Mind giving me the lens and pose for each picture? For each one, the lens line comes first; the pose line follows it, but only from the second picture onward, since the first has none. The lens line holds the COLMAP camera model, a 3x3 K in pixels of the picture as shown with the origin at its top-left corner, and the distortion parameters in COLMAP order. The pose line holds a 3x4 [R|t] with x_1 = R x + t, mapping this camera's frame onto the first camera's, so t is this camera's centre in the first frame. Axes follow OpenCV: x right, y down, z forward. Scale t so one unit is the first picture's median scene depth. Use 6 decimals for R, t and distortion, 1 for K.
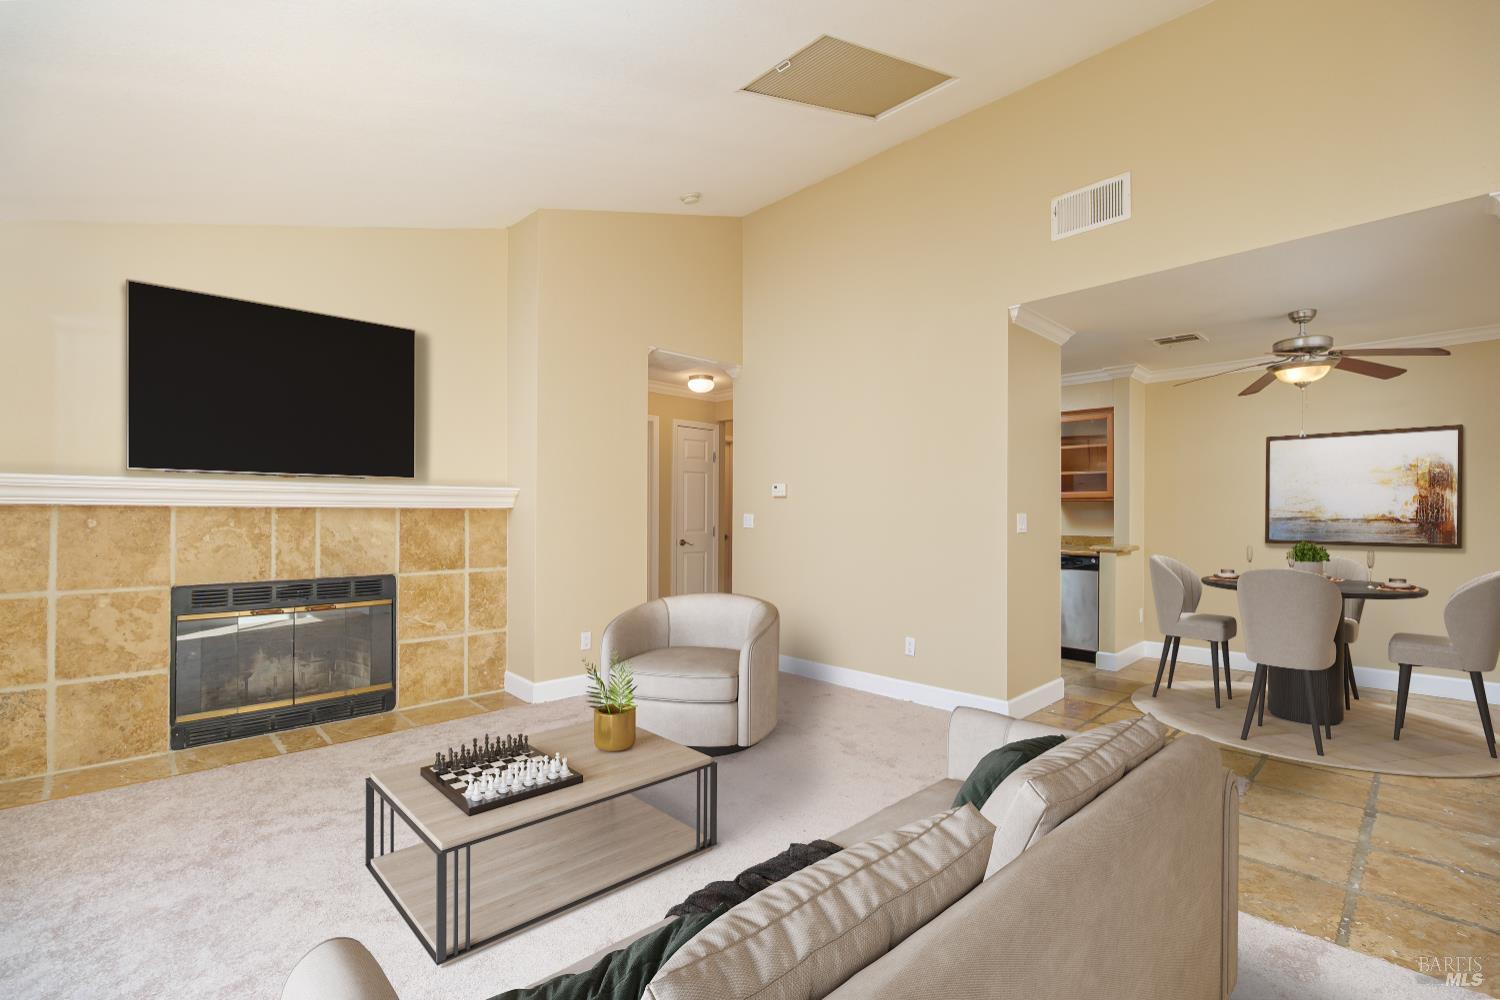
lens RADIAL K [[657.7, 0, 754.8], [0, 657.7, 508.9], [0, 0, 1]] dist [-0.022958, -0.000204]
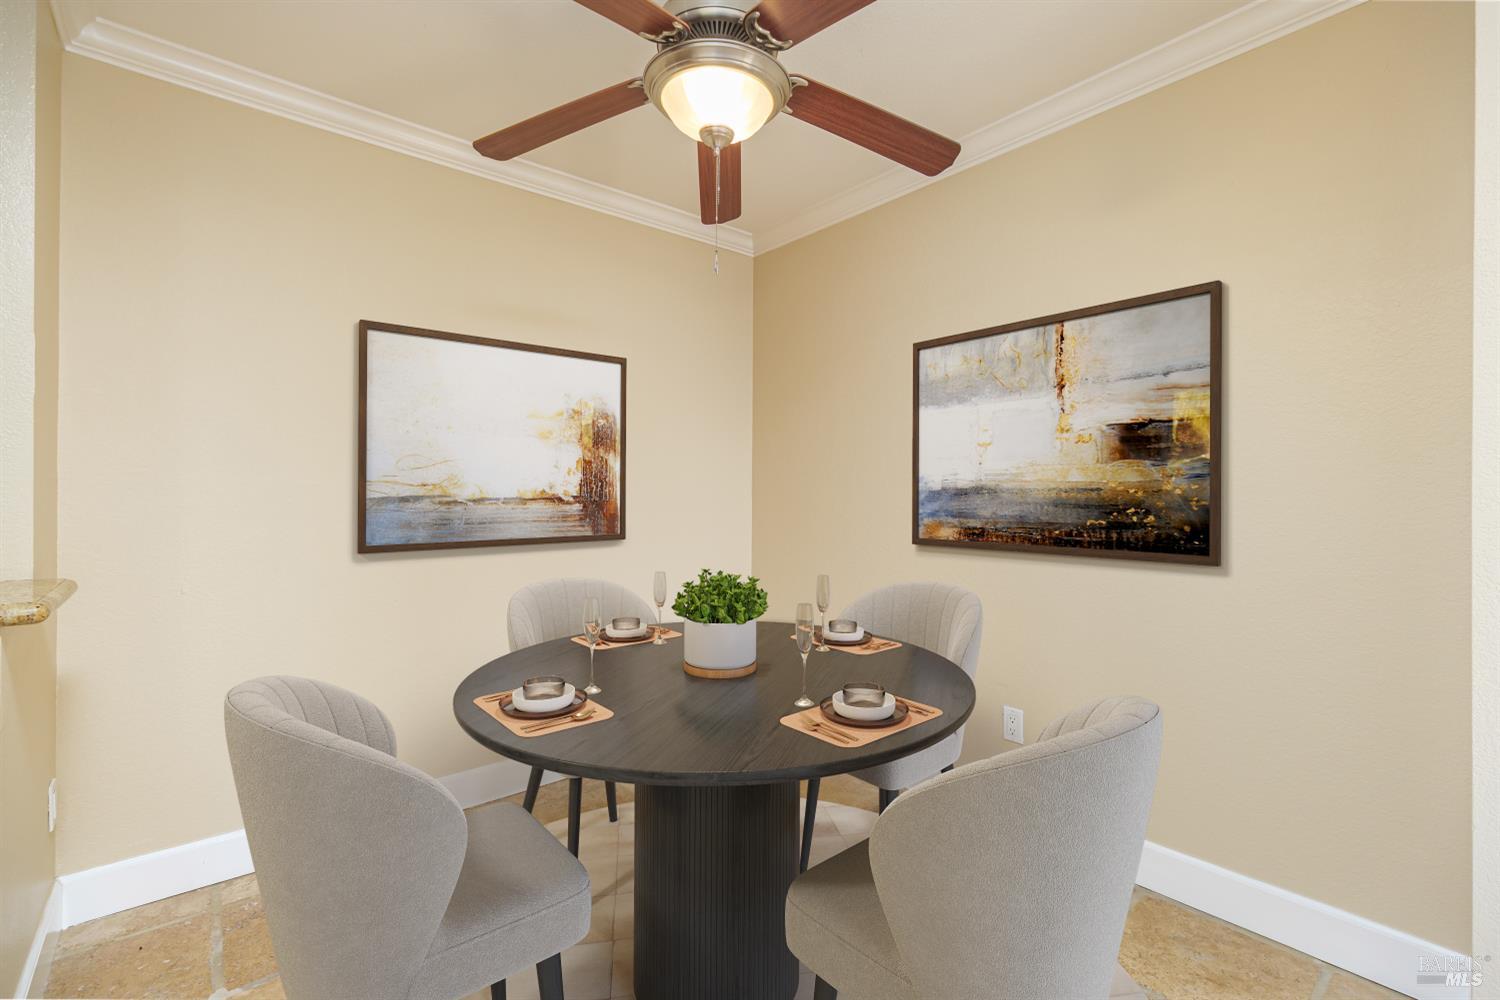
lens RADIAL K [[657.7, 0, 764.7], [0, 657.7, 494.4], [0, 0, 1]] dist [-0.022958, -0.000204]
pose [[0.043013, -0.010919, 0.999015, 0.395651], [-0.005070, 0.999925, 0.011147, 0.005295], [-0.999062, -0.005545, 0.042954, 0.795587]]
